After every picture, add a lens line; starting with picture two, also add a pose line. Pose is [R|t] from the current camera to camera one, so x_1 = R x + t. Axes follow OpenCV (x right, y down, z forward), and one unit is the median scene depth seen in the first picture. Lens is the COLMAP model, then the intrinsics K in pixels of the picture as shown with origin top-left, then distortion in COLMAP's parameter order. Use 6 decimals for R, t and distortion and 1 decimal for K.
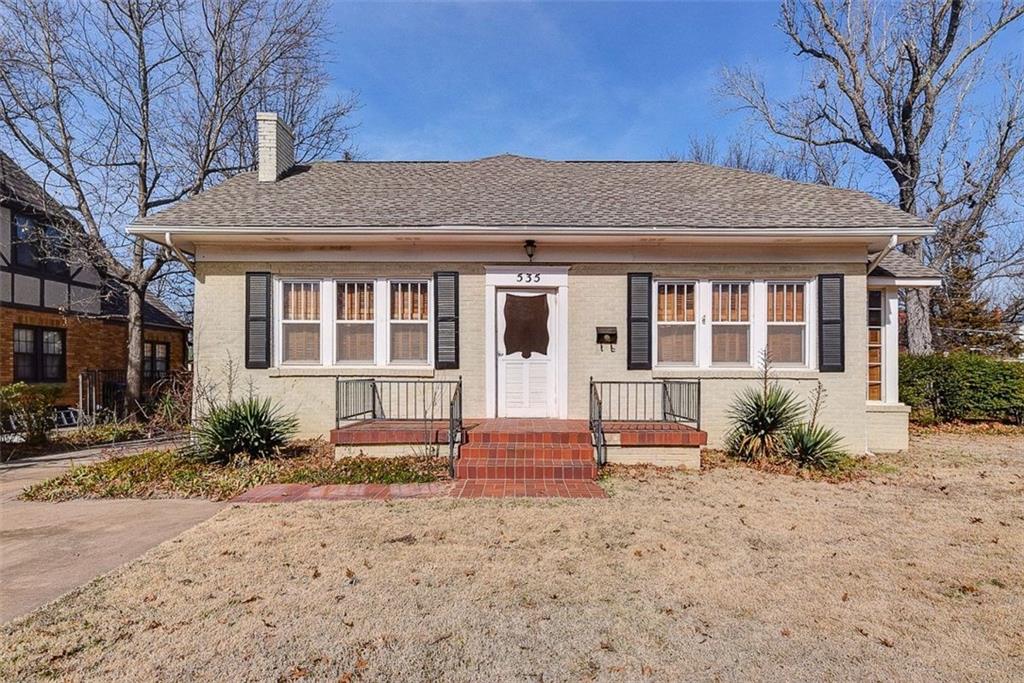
lens RADIAL K [[572.6, 0, 490.6], [0, 572.6, 362.5], [0, 0, 1]] dist [0.023256, 0.003071]
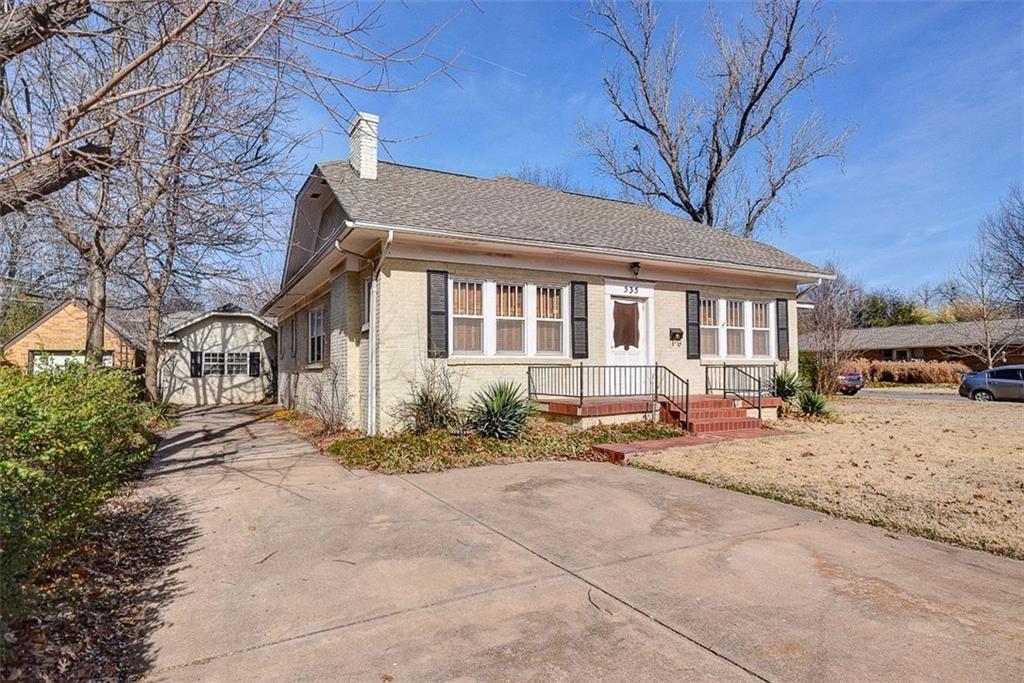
lens RADIAL K [[547.0, 0, 503.1], [0, 547.0, 342.6], [0, 0, 1]] dist [0.027429, 0.000147]
pose [[0.889282, 0.014128, 0.457142, -0.768441], [-0.008269, 0.999856, -0.014815, -0.004099], [-0.457285, 0.009394, 0.889271, 0.007319]]
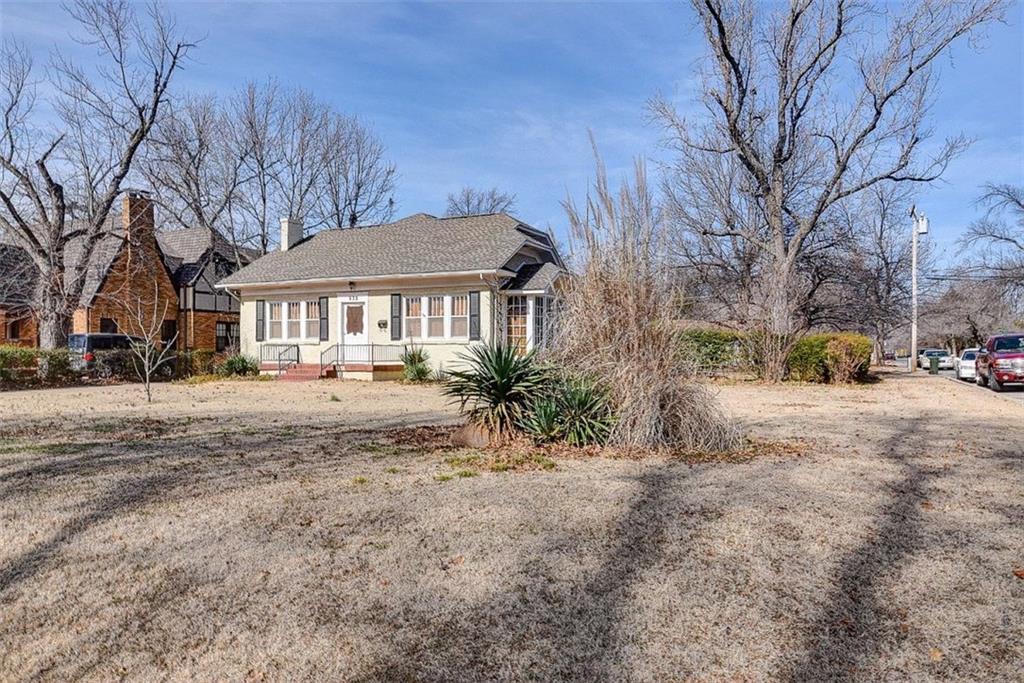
lens RADIAL K [[689.6, 0, 513.7], [0, 689.6, 343.7], [0, 0, 1]] dist [-0.005803, 0.000146]
pose [[0.905876, -0.007936, -0.423469, 1.692396], [0.013895, 0.999843, 0.010986, 0.003476], [0.423315, -0.015836, 0.905844, -1.085002]]
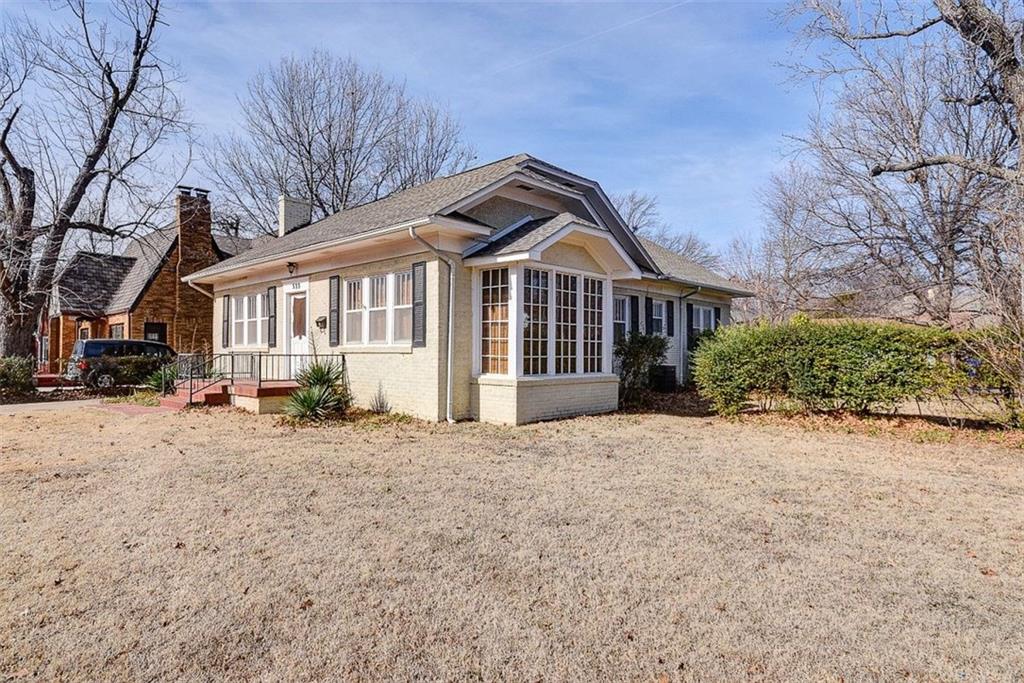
lens RADIAL K [[547.0, 0, 508.4], [0, 547.0, 343.9], [0, 0, 1]] dist [0.027429, 0.000147]
pose [[0.738813, -0.010812, -0.673824, 1.433560], [0.015263, 0.999883, 0.000690, 0.011322], [0.673738, -0.010794, 0.738892, 0.305290]]
